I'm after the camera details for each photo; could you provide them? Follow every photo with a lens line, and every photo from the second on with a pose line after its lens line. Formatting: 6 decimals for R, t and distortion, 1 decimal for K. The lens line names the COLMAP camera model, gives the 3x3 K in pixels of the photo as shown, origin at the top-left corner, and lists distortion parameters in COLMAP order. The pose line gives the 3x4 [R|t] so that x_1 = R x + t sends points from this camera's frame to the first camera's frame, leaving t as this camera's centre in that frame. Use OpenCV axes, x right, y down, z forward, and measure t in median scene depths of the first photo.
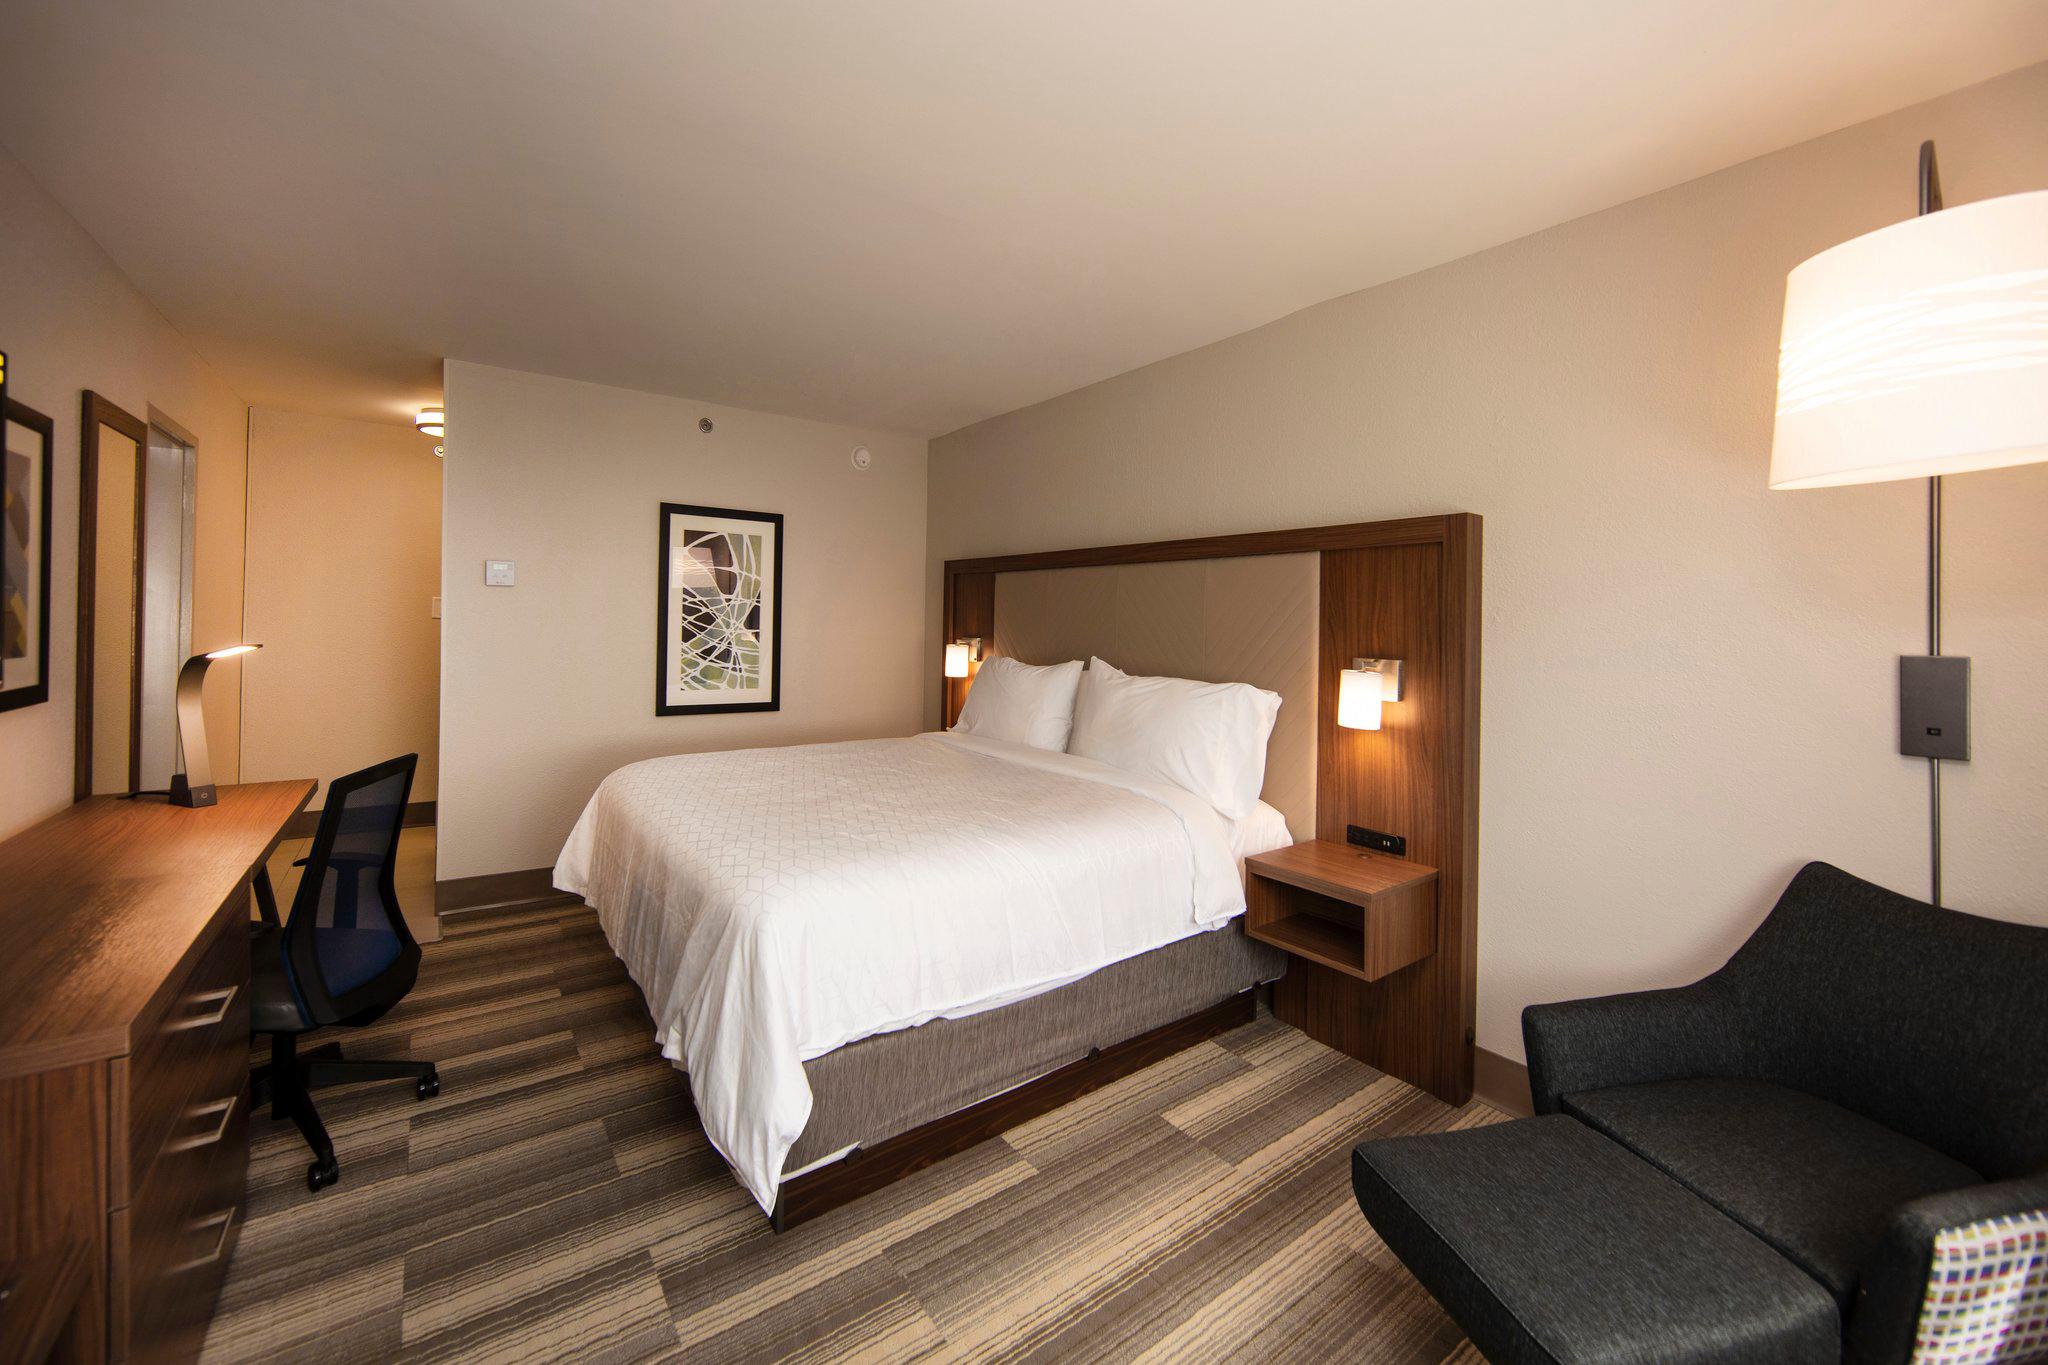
lens RADIAL K [[796.1, 0, 996.4], [0, 796.1, 624.8], [0, 0, 1]] dist [-0.000334, 0.000057]
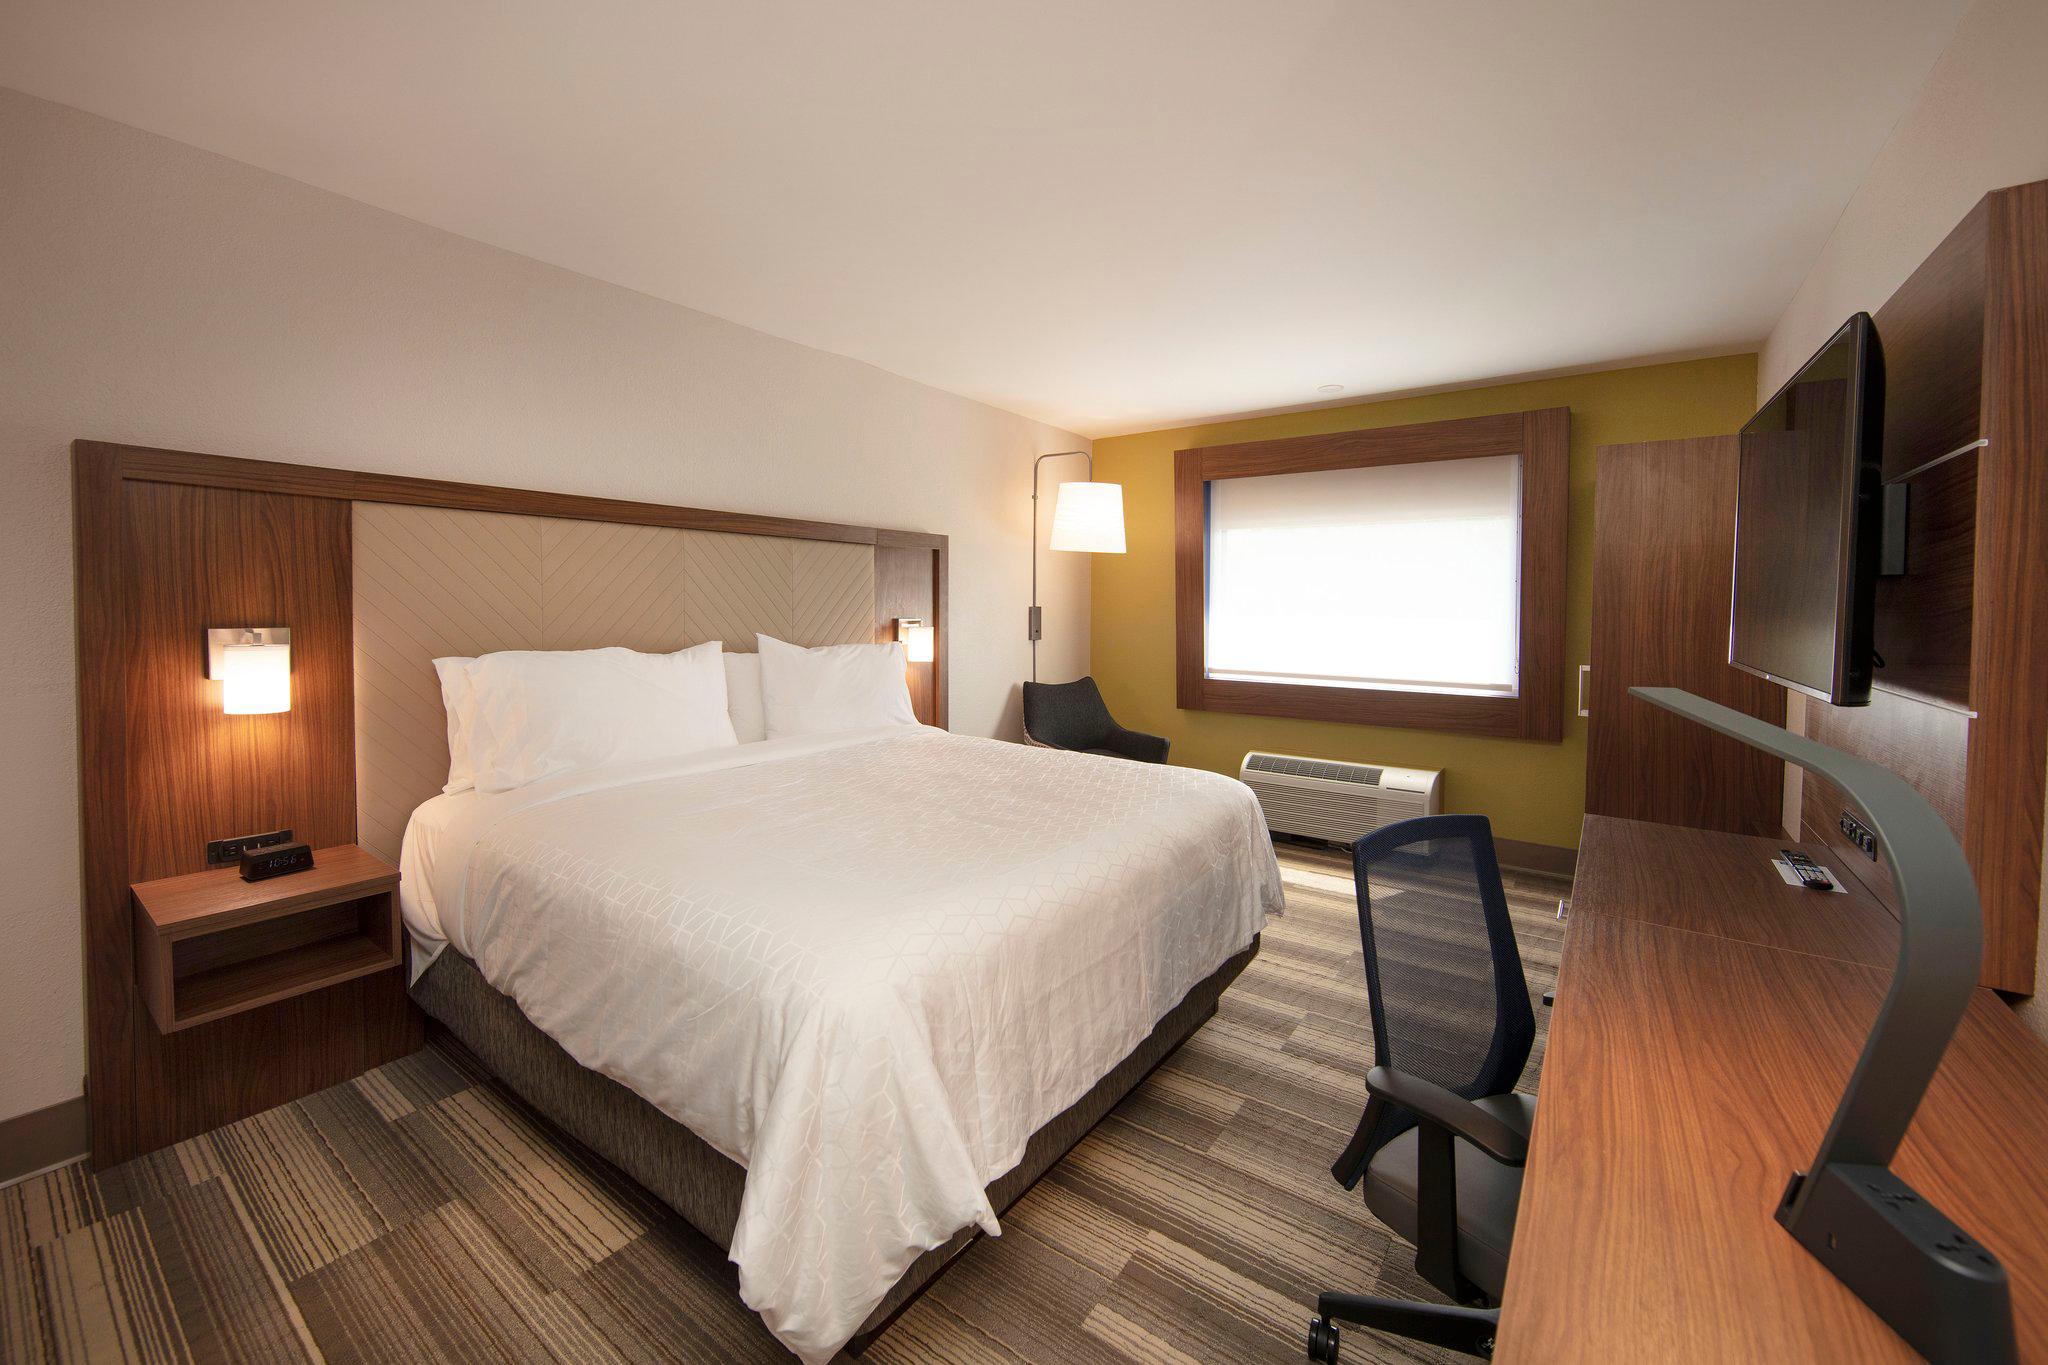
lens RADIAL K [[796.1, 0, 996.4], [0, 796.1, 624.8], [0, 0, 1]] dist [-0.000334, 0.000057]
pose [[-0.295713, -0.054794, 0.953704, -1.325633], [-0.017451, 0.998497, 0.051956, -0.035474], [-0.955117, -0.001279, -0.296225, 1.574467]]
